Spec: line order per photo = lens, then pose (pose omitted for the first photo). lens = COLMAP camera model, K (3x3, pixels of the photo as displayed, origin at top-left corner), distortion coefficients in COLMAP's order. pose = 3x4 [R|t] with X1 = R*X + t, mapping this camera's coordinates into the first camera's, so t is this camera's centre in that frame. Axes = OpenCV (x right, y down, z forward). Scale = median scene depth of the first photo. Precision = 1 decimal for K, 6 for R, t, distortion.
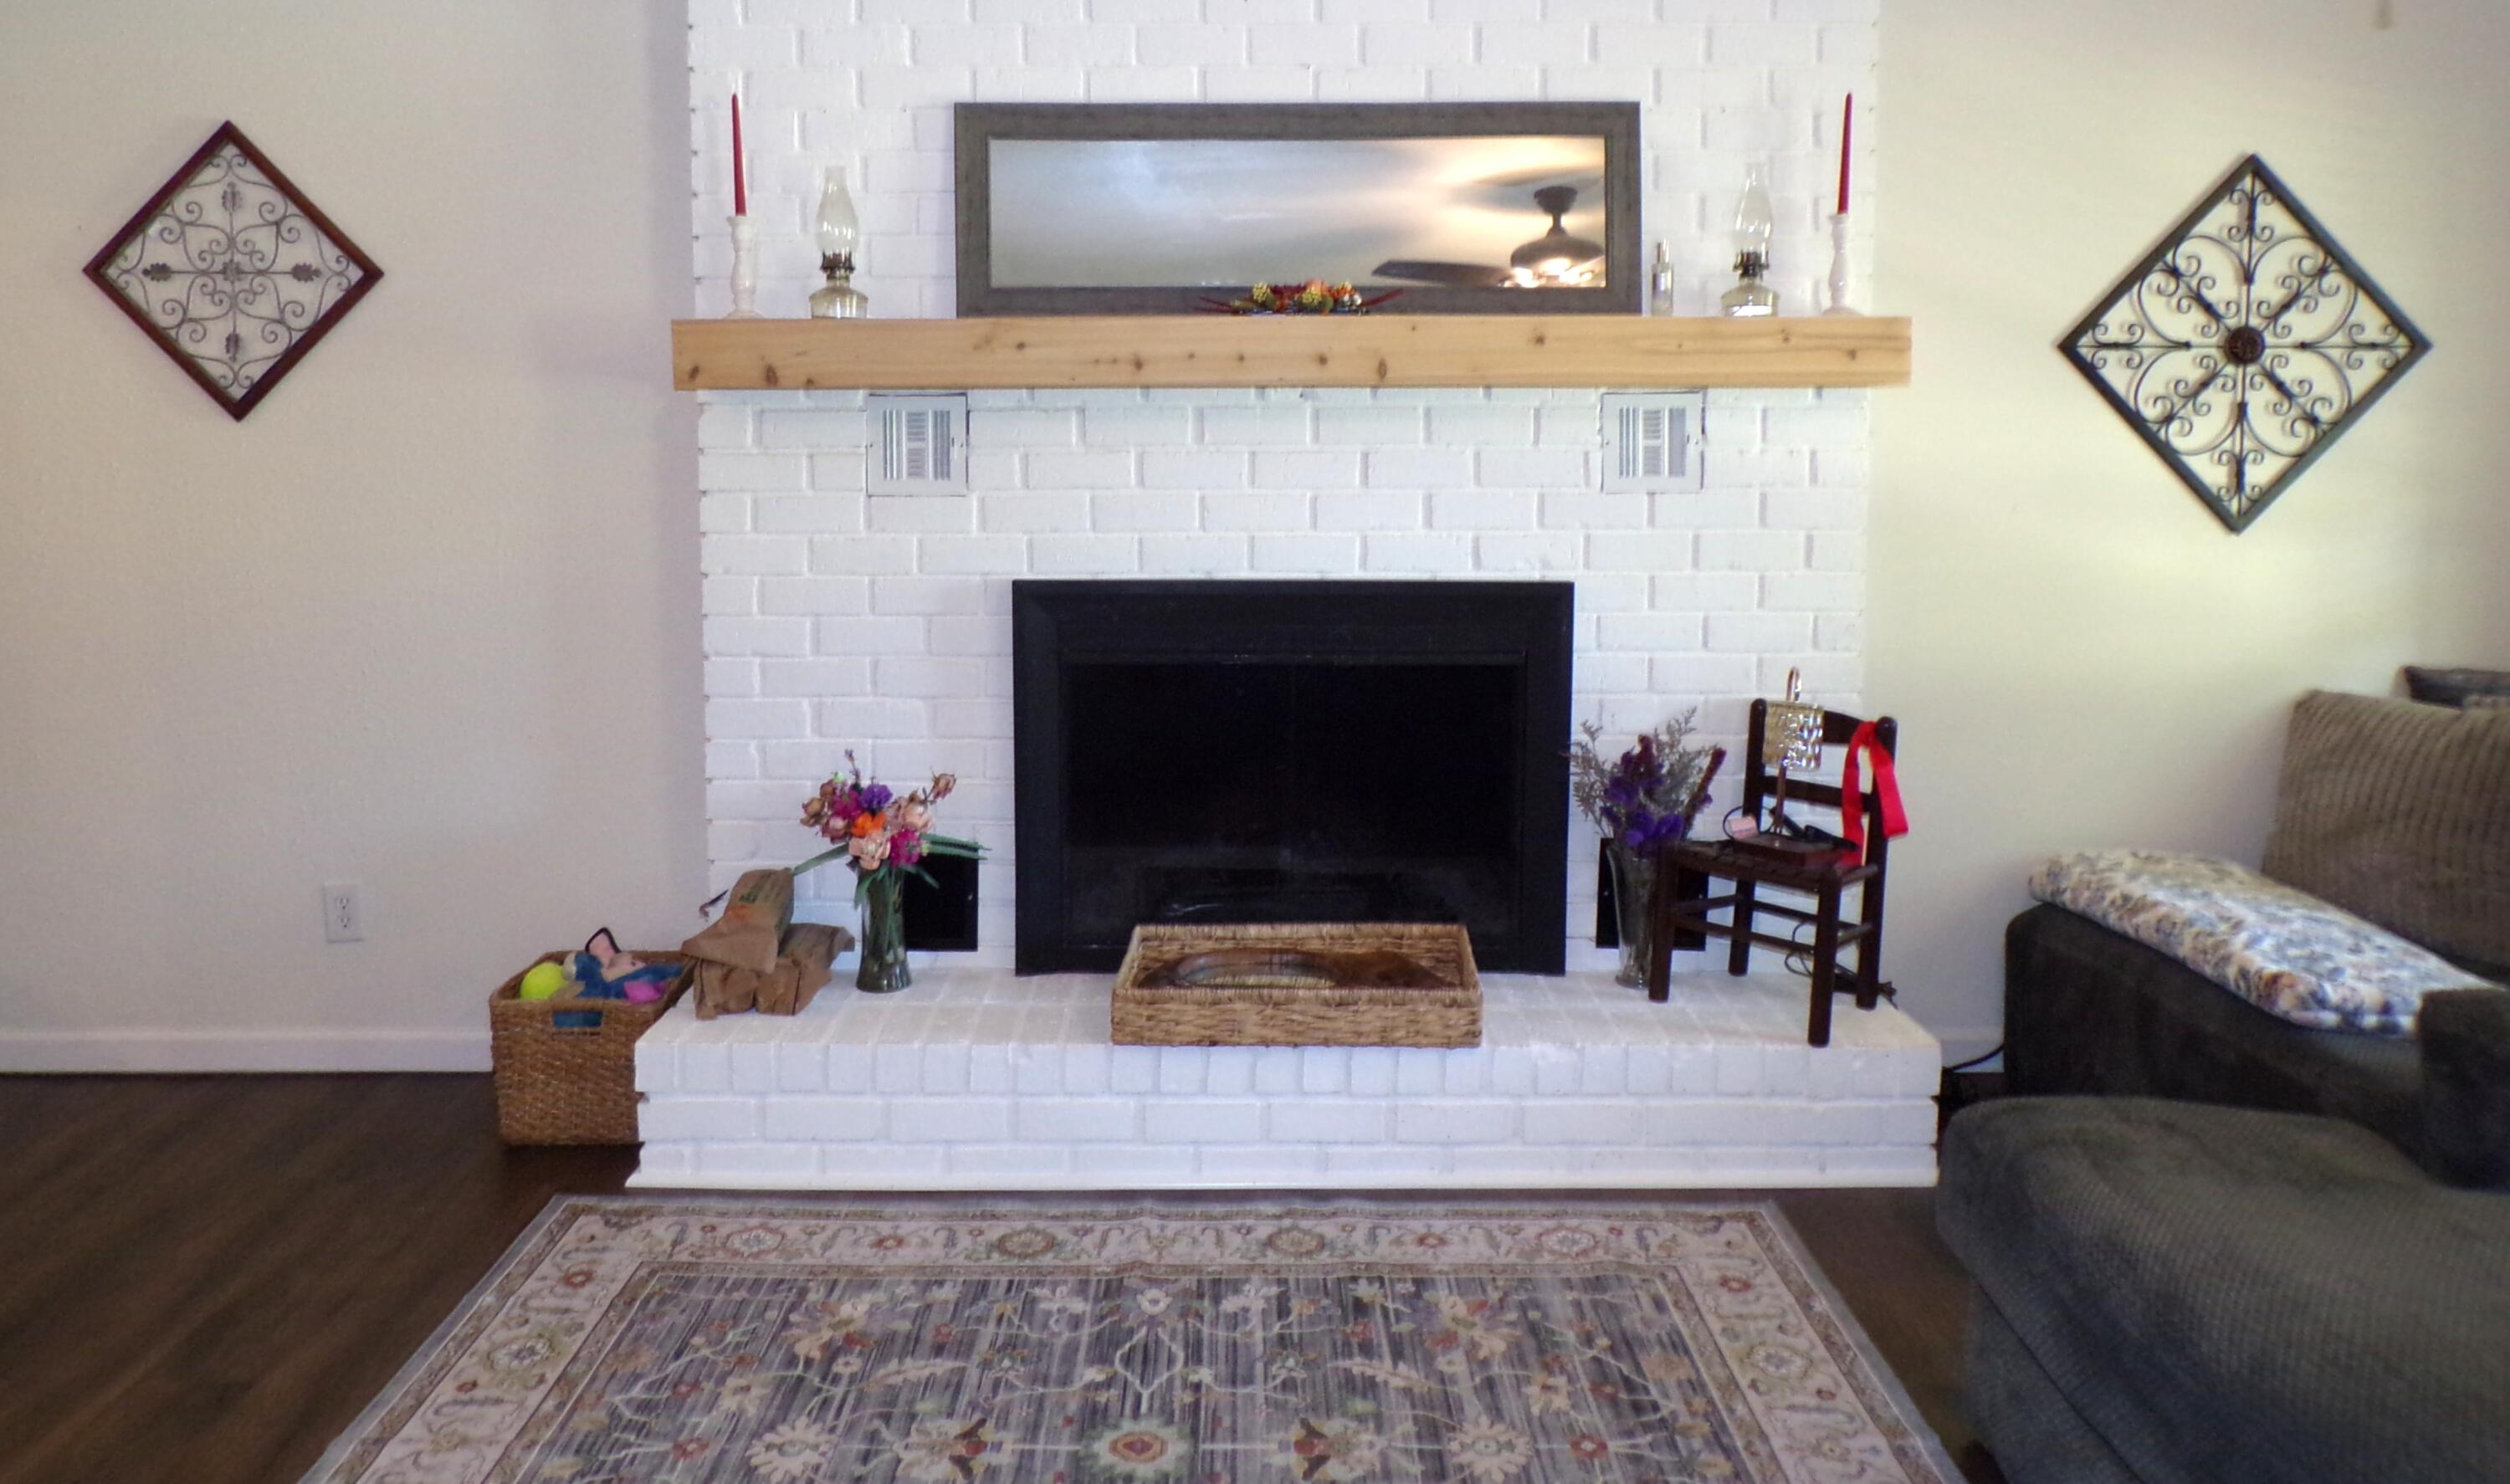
lens RADIAL K [[1770.4, 0, 1245.7], [0, 1770.4, 634.8], [0, 0, 1]] dist [-0.024410, 0.002953]
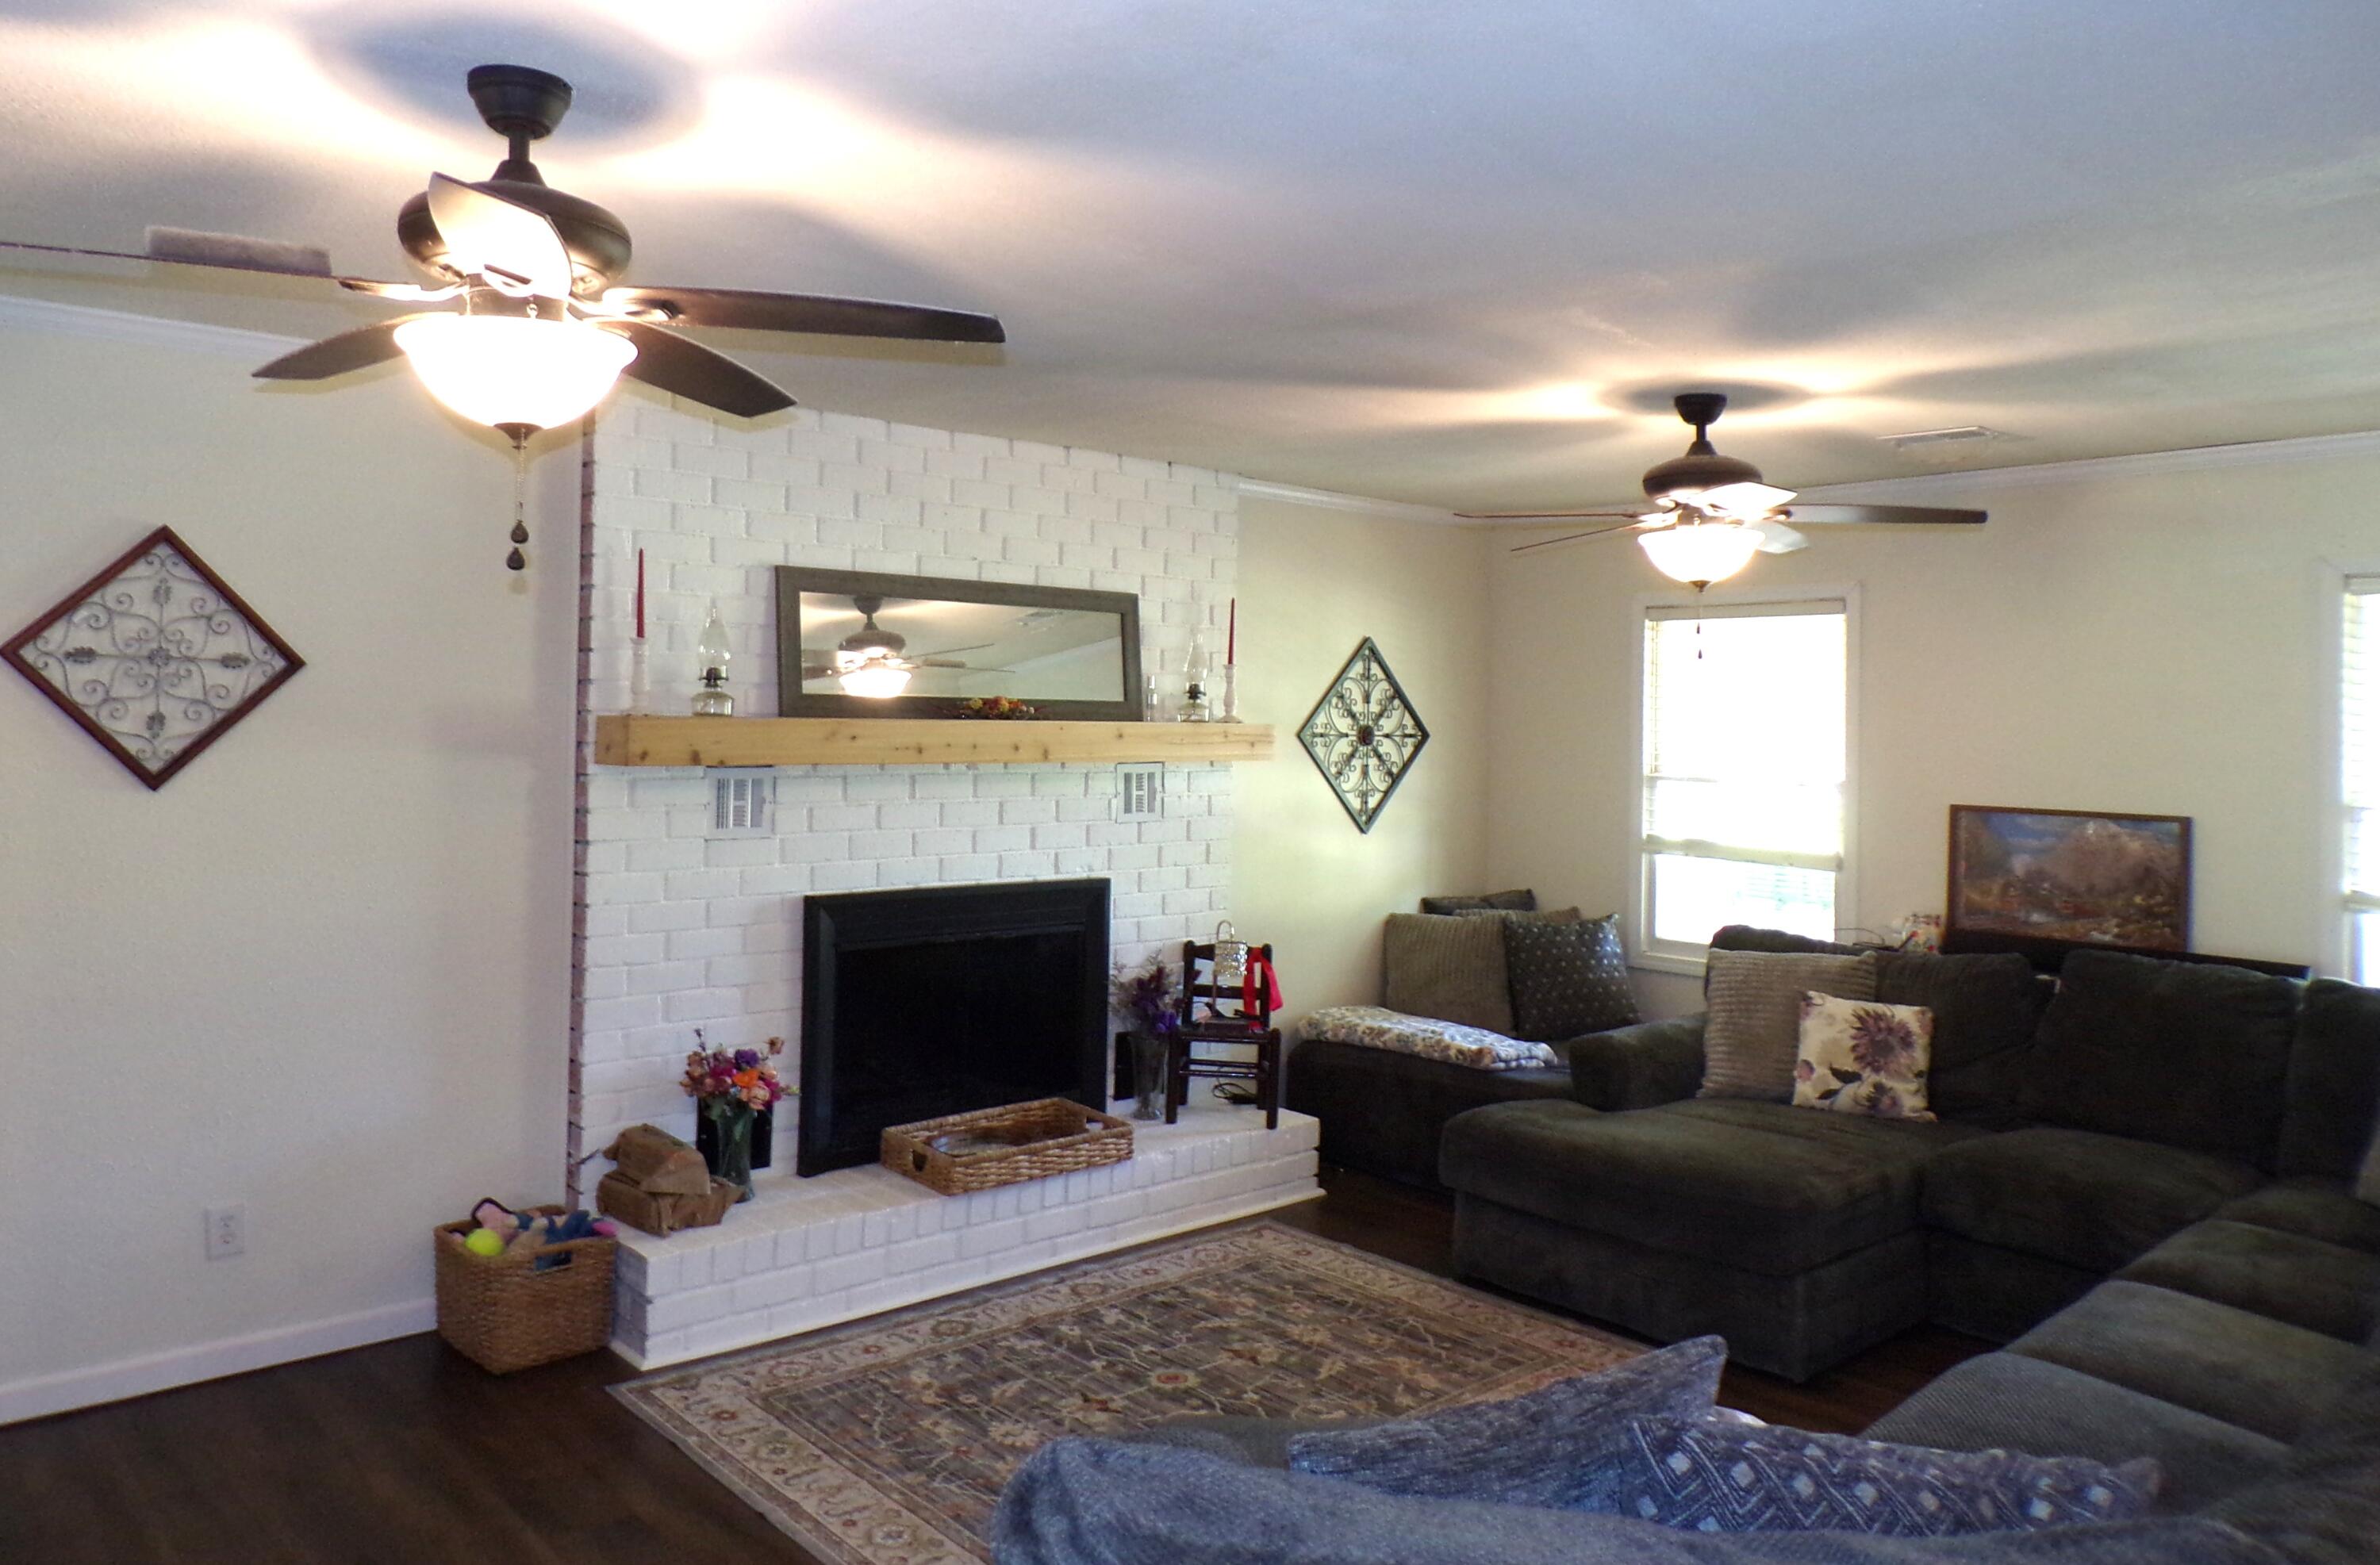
lens RADIAL K [[1659.8, 0, 1190.0], [0, 1659.8, 782.5], [0, 0, 1]] dist [-0.054044, 0.001683]
pose [[0.737512, -0.011950, 0.675228, -0.801794], [0.060017, 0.997047, -0.047907, -0.039944], [-0.672662, 0.075857, 0.736051, -0.195206]]
